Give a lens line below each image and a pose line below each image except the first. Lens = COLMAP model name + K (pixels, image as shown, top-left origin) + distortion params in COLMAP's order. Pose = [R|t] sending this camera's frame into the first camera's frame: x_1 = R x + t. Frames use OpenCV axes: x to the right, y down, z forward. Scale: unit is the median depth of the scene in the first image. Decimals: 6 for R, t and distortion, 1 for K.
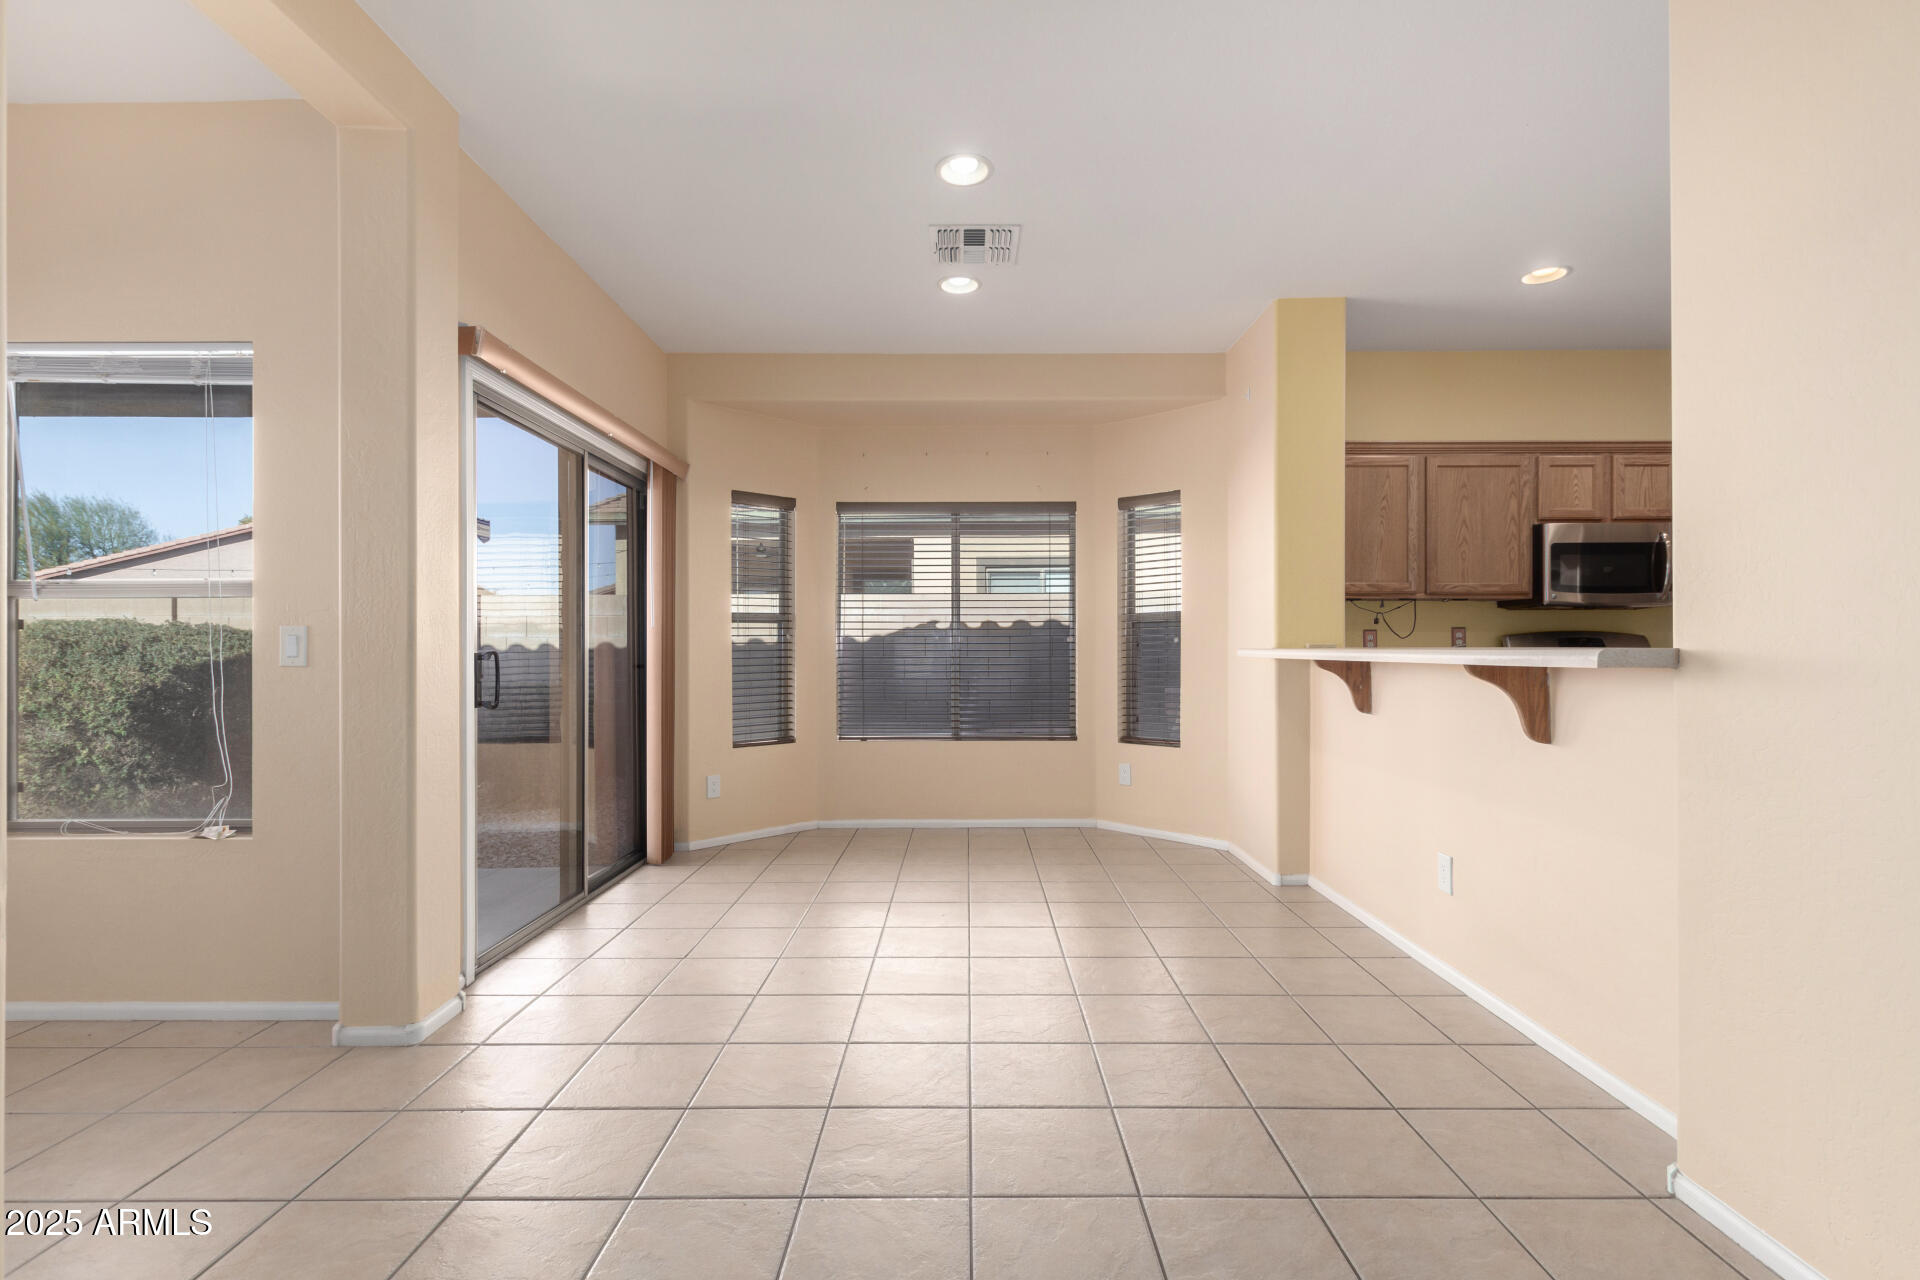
lens RADIAL K [[884.6, 0, 960.0], [0, 884.6, 640.0], [0, 0, 1]] dist [-0.002320, -0.000431]
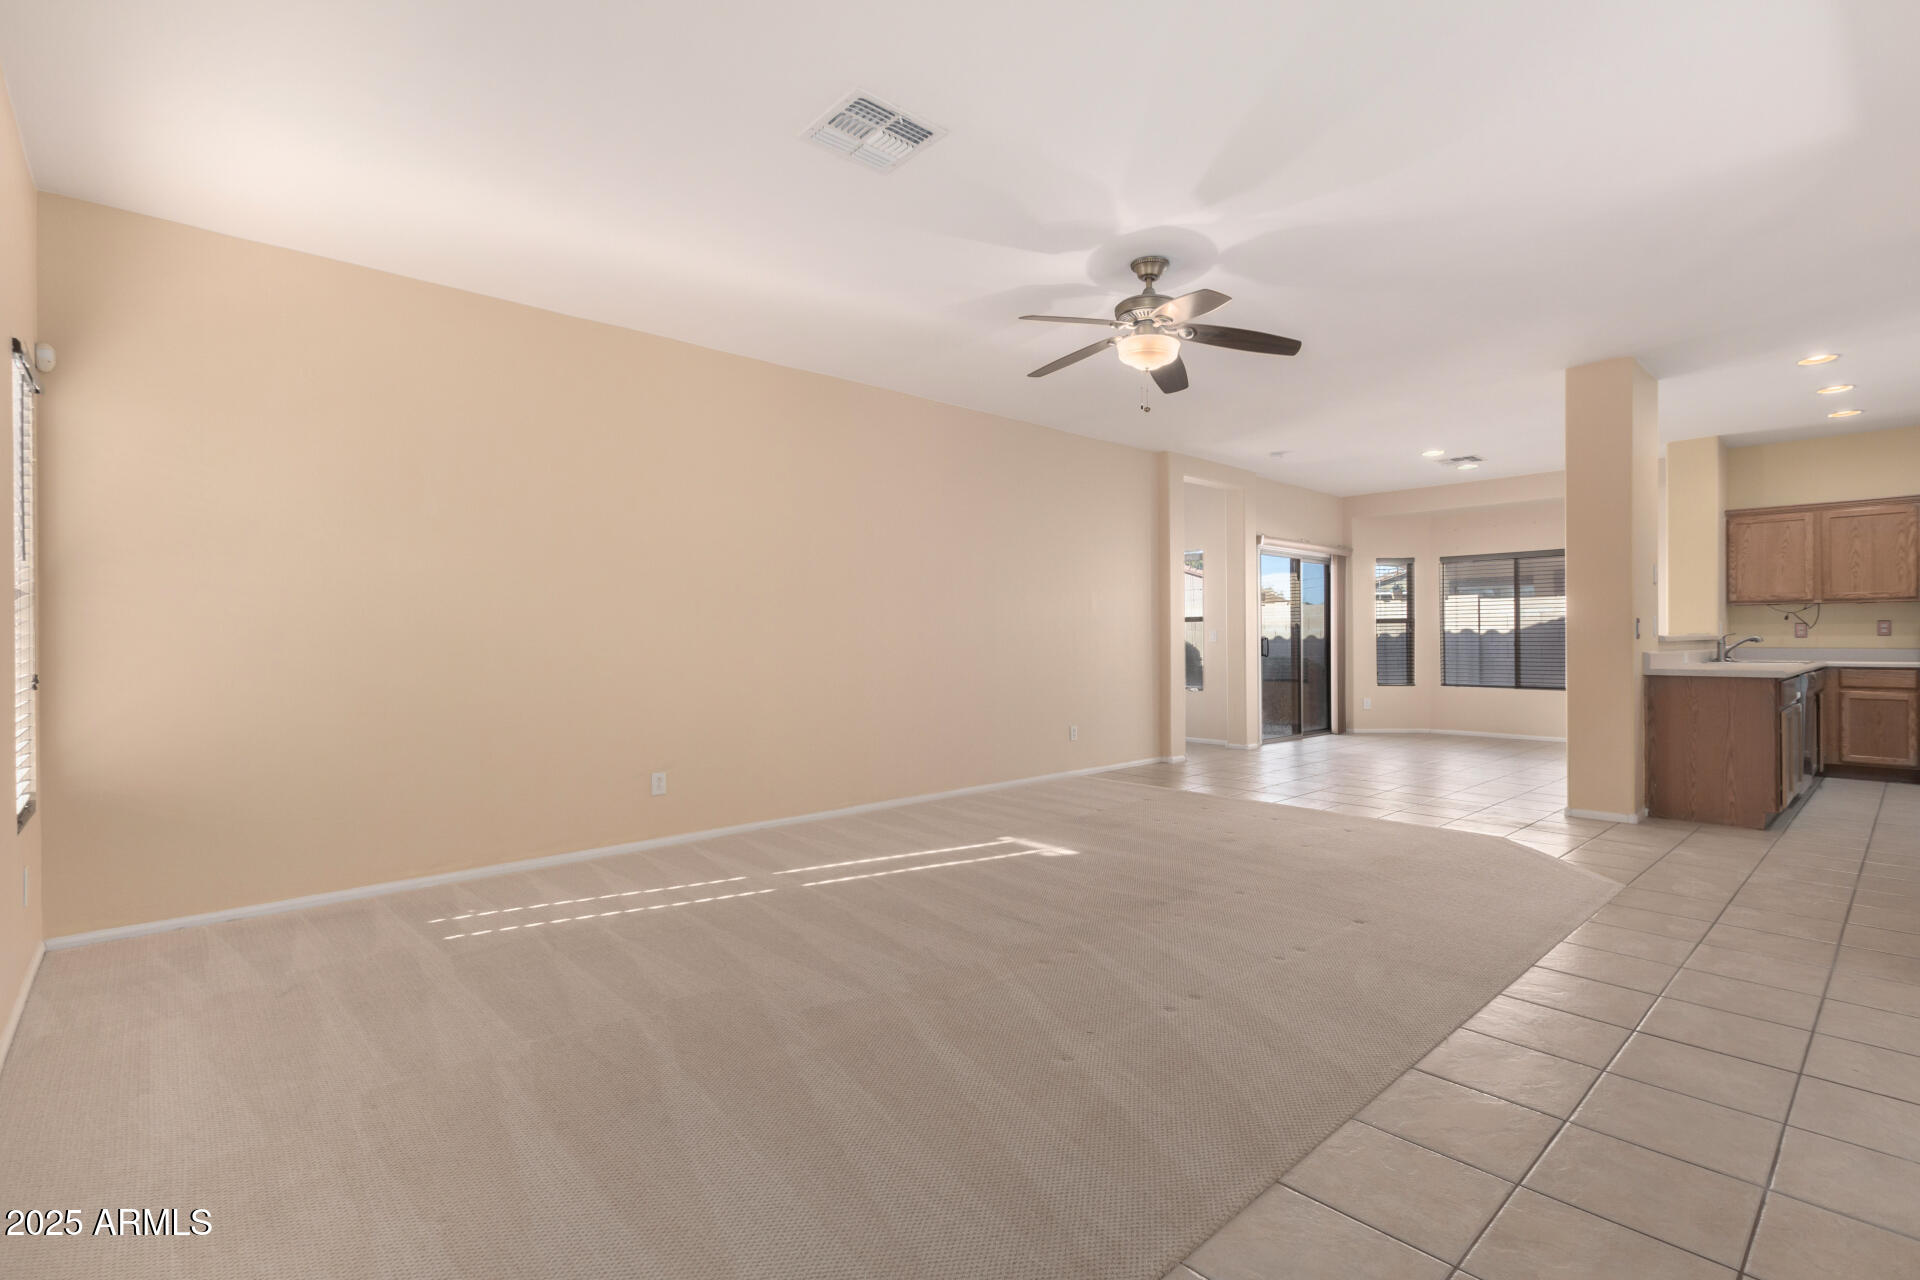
lens RADIAL K [[884.6, 0, 960.0], [0, 884.6, 640.0], [0, 0, 1]] dist [-0.002320, -0.000431]
pose [[0.679452, -0.003203, -0.733713, 0.638125], [0.013485, 0.999876, 0.008123, -0.014945], [0.733596, -0.015414, 0.679410, -1.188453]]
